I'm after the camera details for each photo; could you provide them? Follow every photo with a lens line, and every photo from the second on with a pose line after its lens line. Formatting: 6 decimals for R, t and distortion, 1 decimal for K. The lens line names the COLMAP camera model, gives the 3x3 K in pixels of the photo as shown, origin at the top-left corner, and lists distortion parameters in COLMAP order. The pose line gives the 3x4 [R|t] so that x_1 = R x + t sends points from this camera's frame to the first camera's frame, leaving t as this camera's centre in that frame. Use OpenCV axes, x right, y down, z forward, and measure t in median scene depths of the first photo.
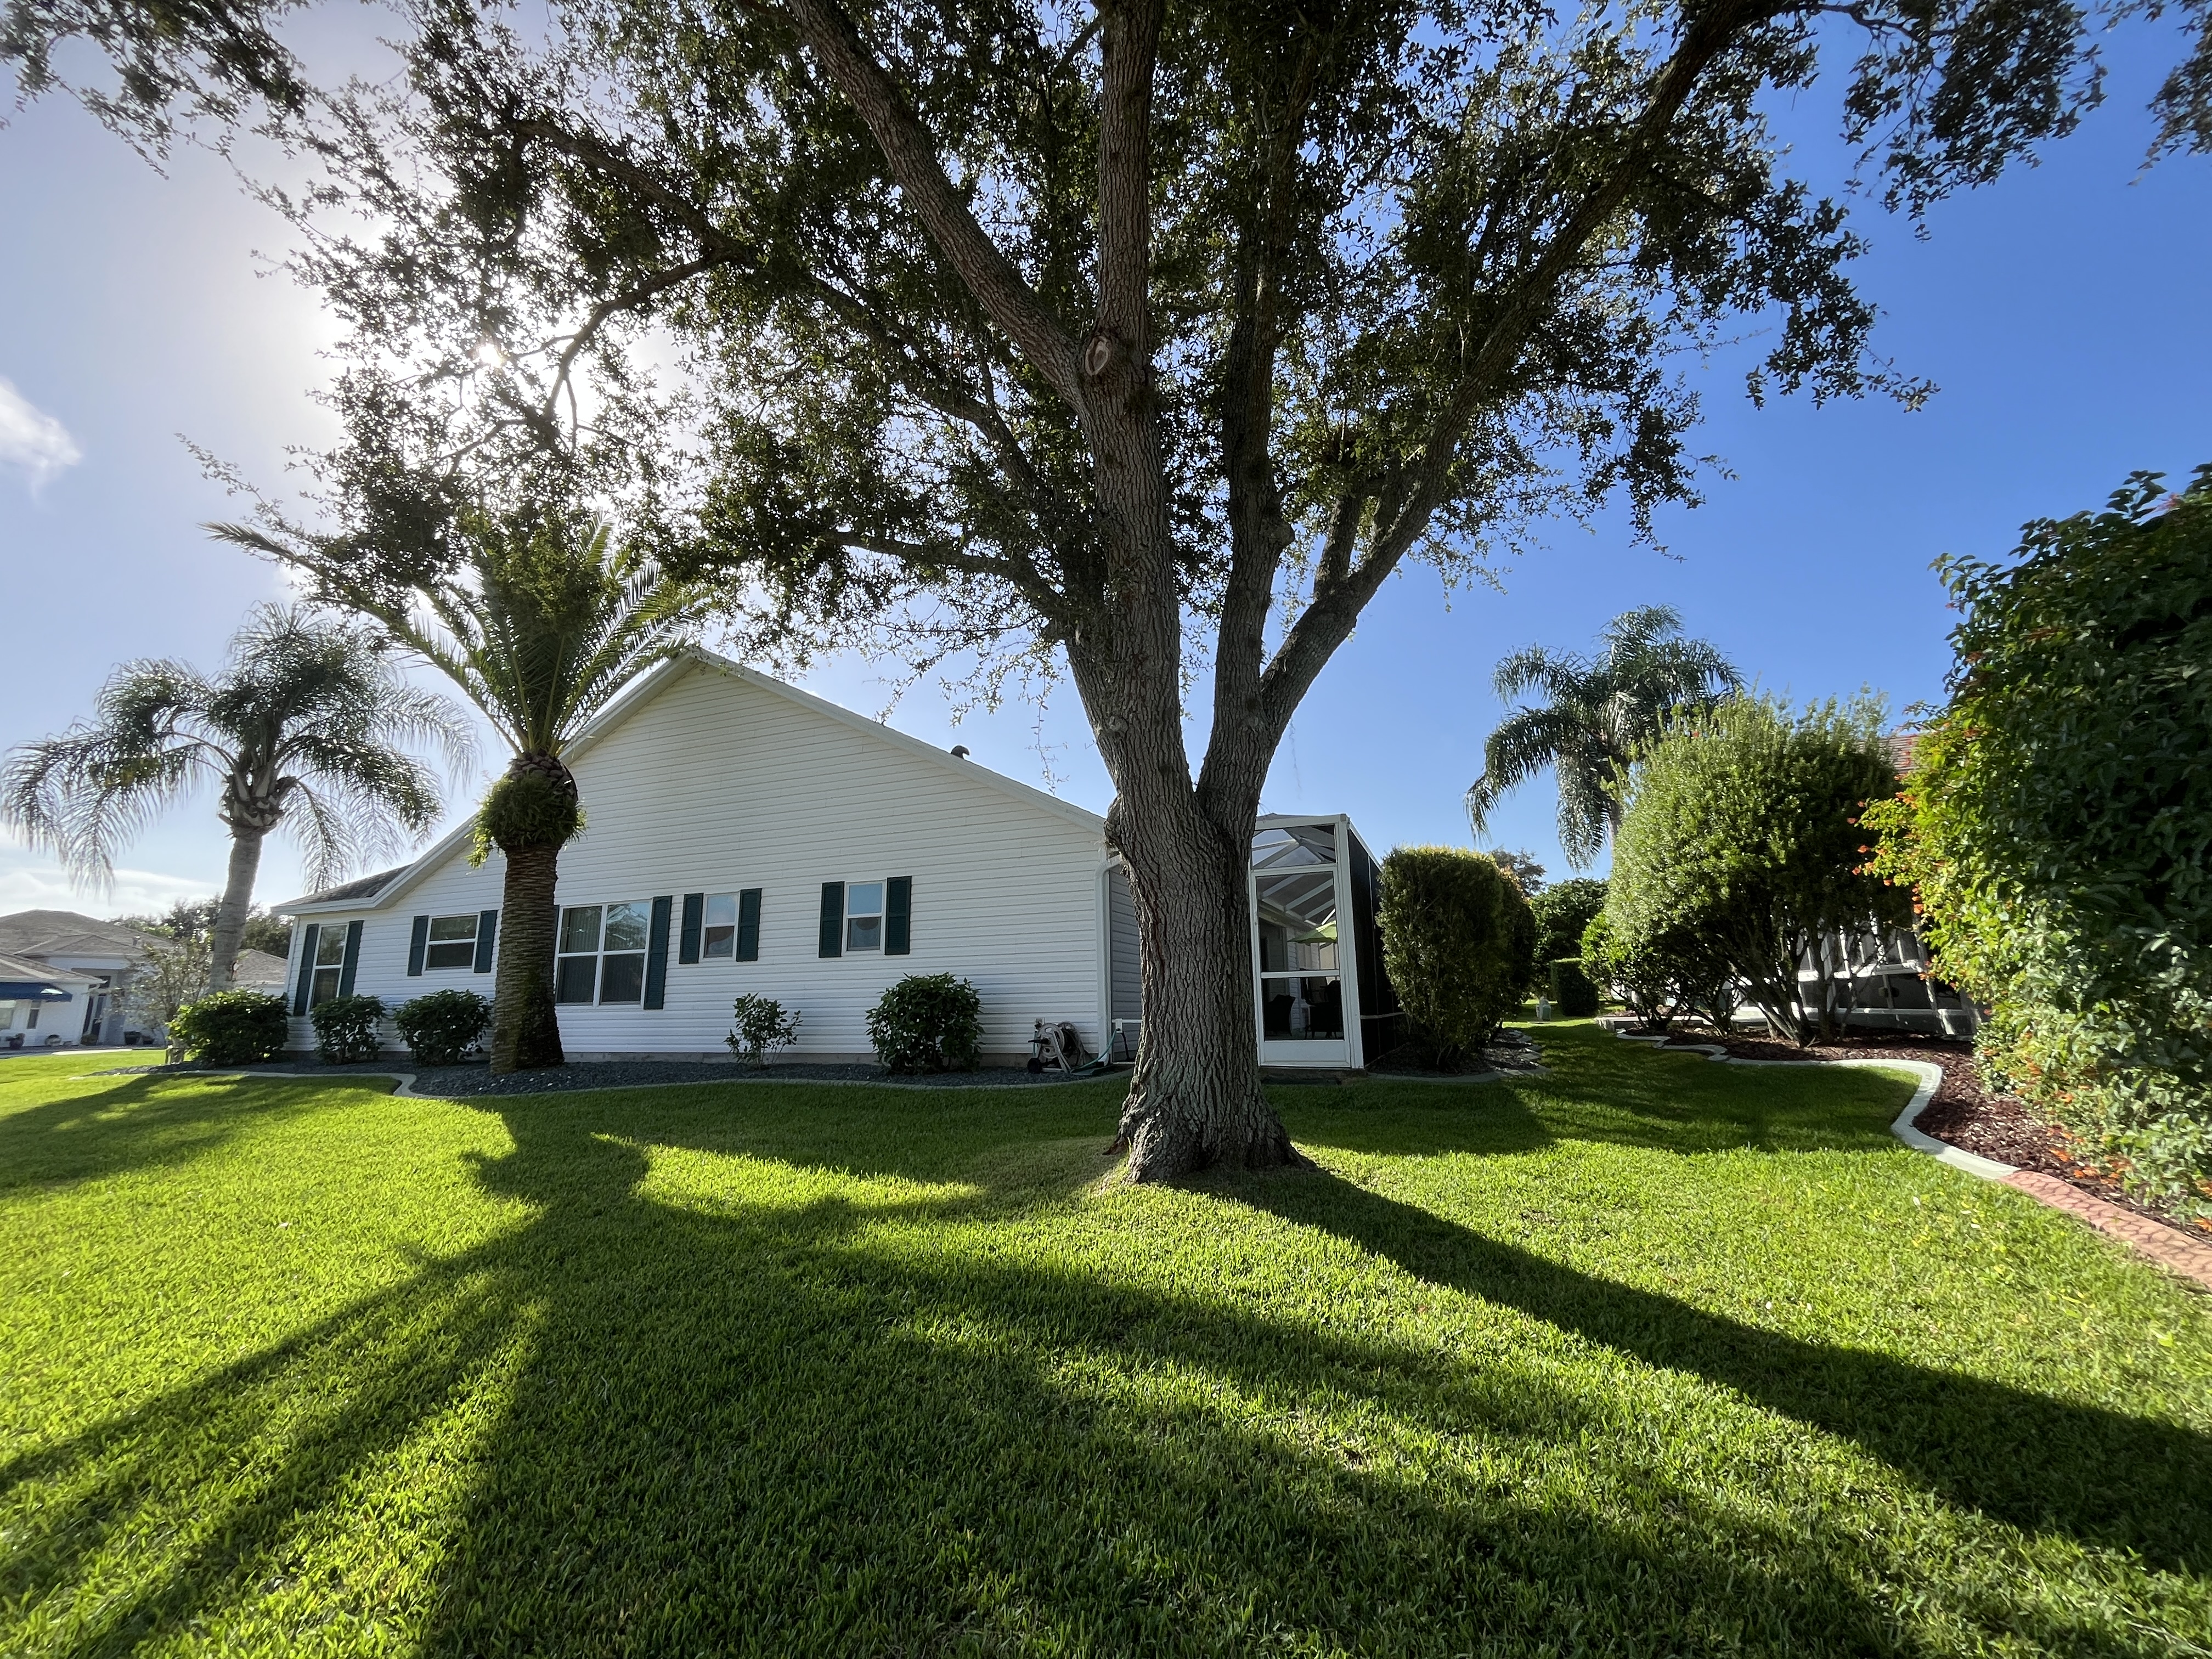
lens RADIAL K [[905.4, 0, 1121.4], [0, 905.4, 824.8], [0, 0, 1]] dist [-0.005081, 0.002322]
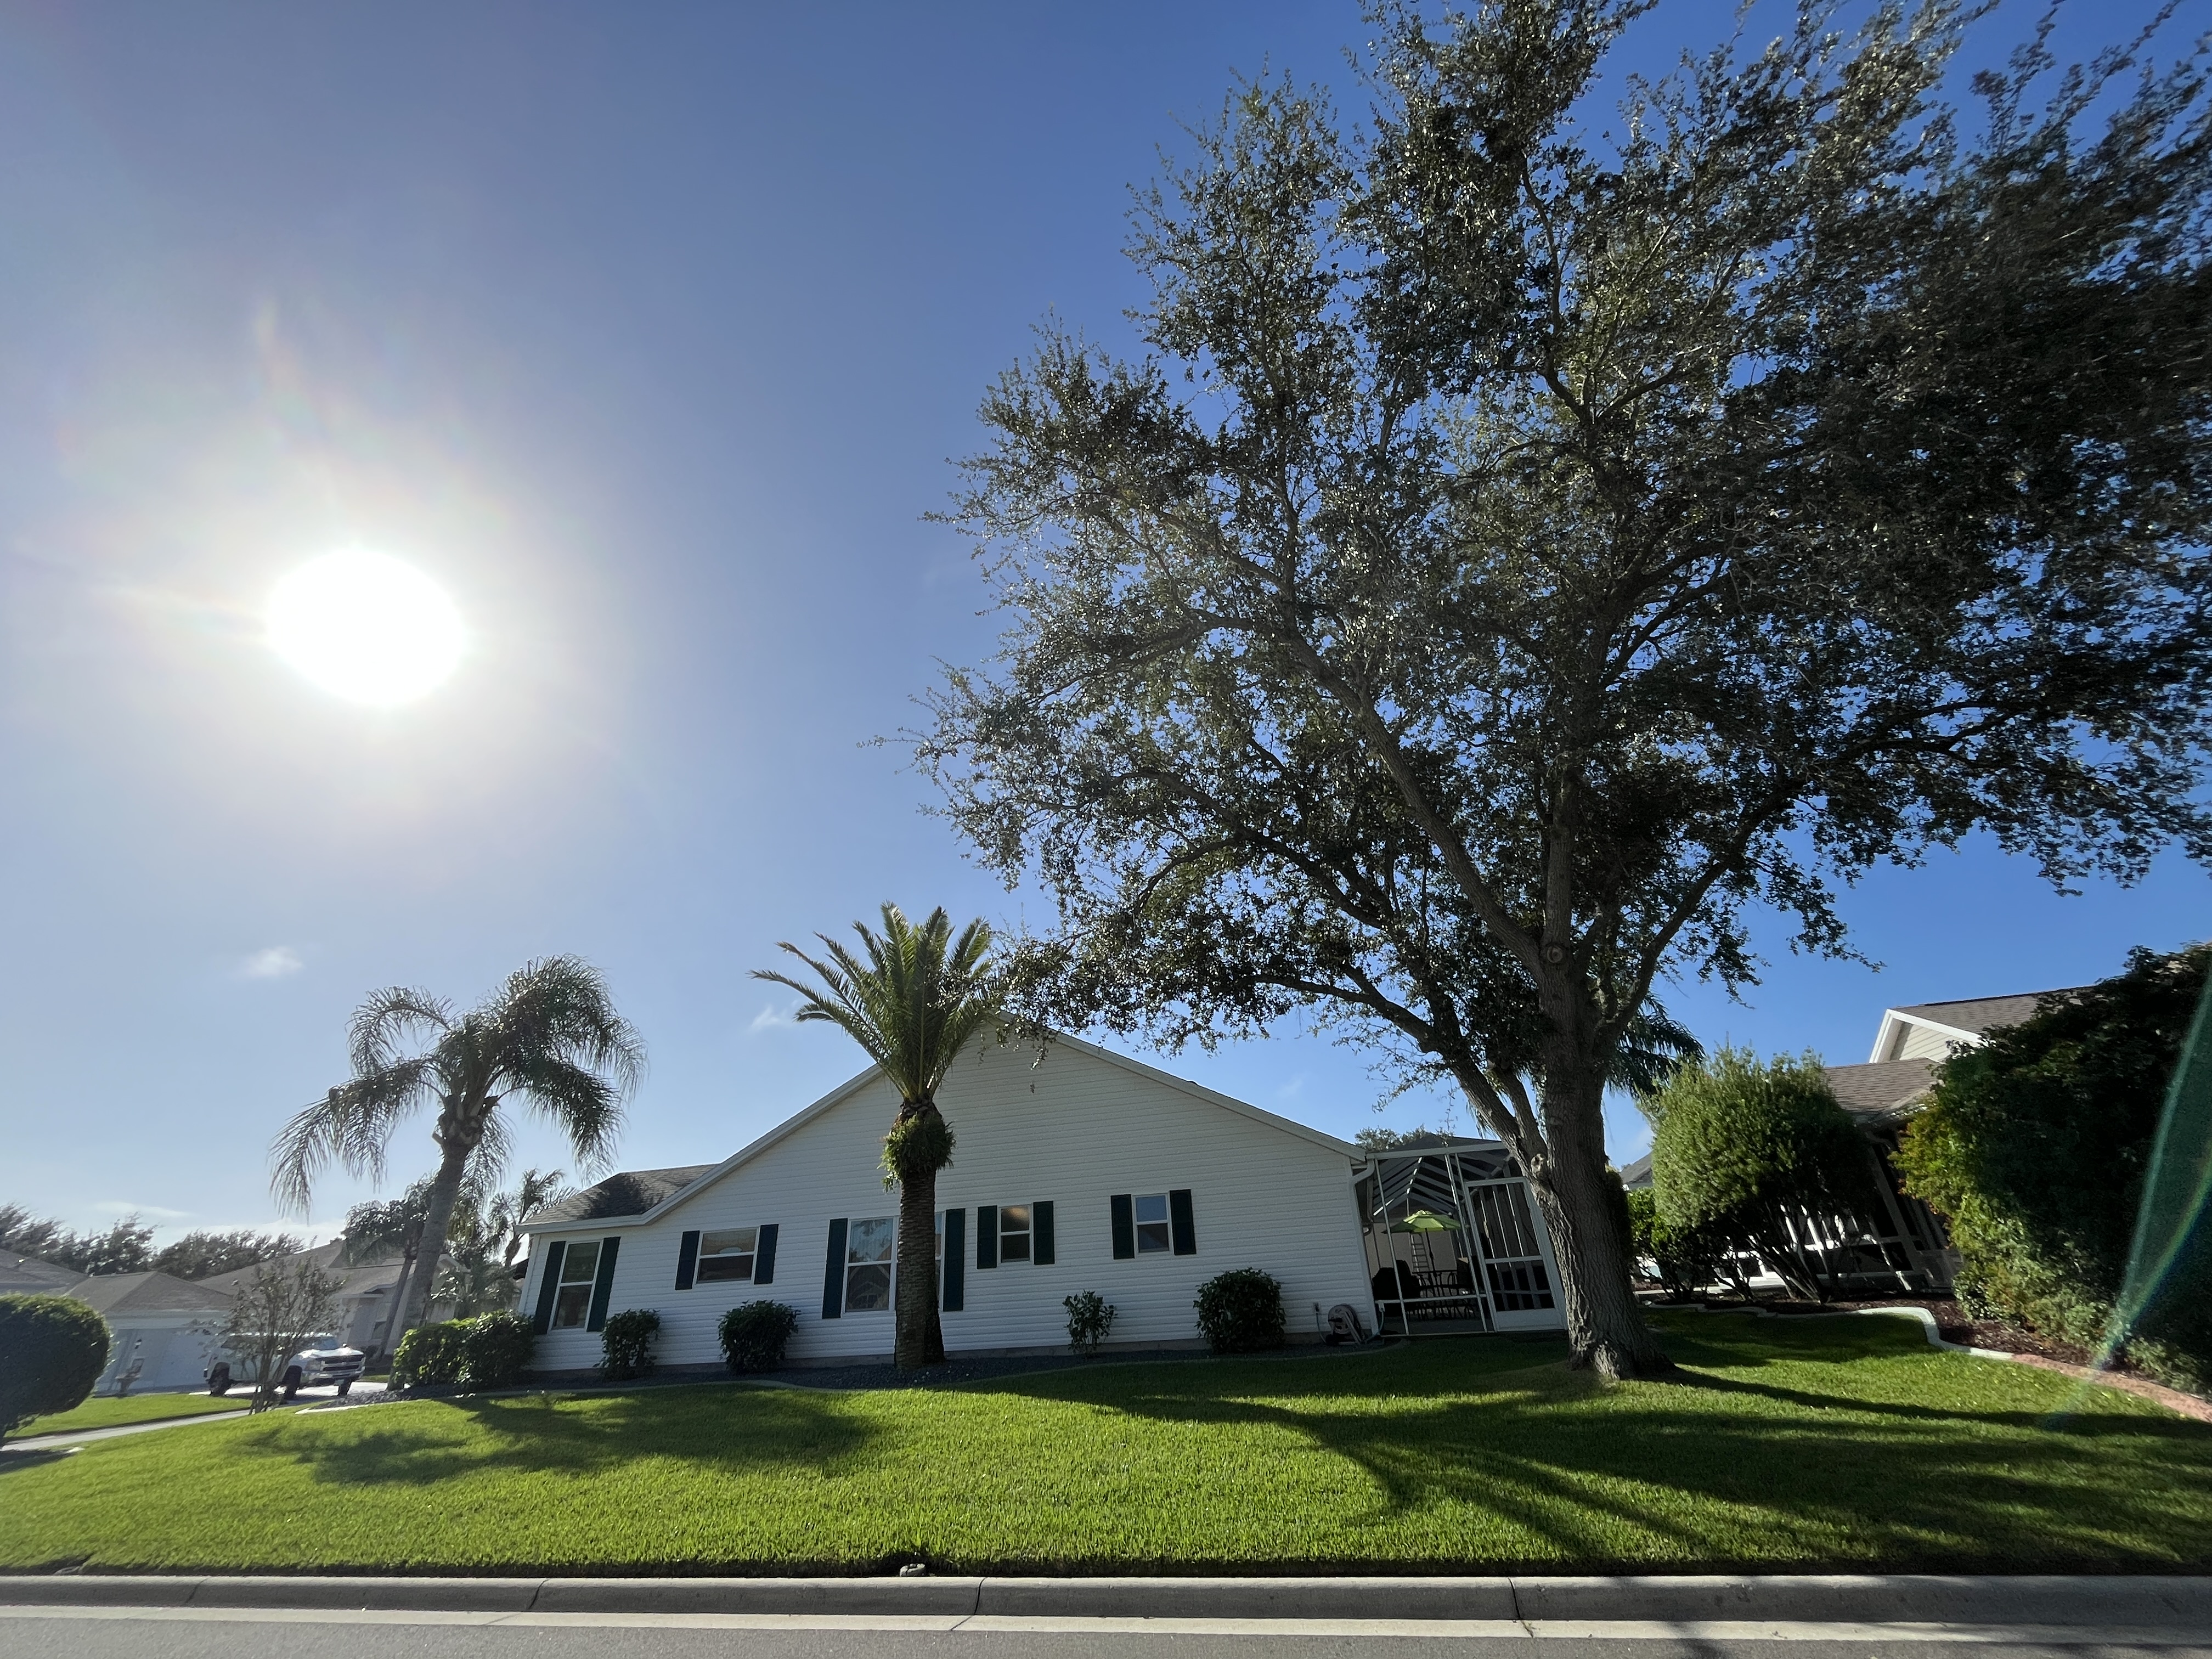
lens RADIAL K [[905.4, 0, 1120.9], [0, 905.4, 815.4], [0, 0, 1]] dist [-0.005081, 0.002322]
pose [[0.990262, 0.032362, 0.135400, -0.587504], [0.009308, 0.955036, -0.296344, -0.082474], [-0.138902, 0.294718, 0.945435, -0.444755]]
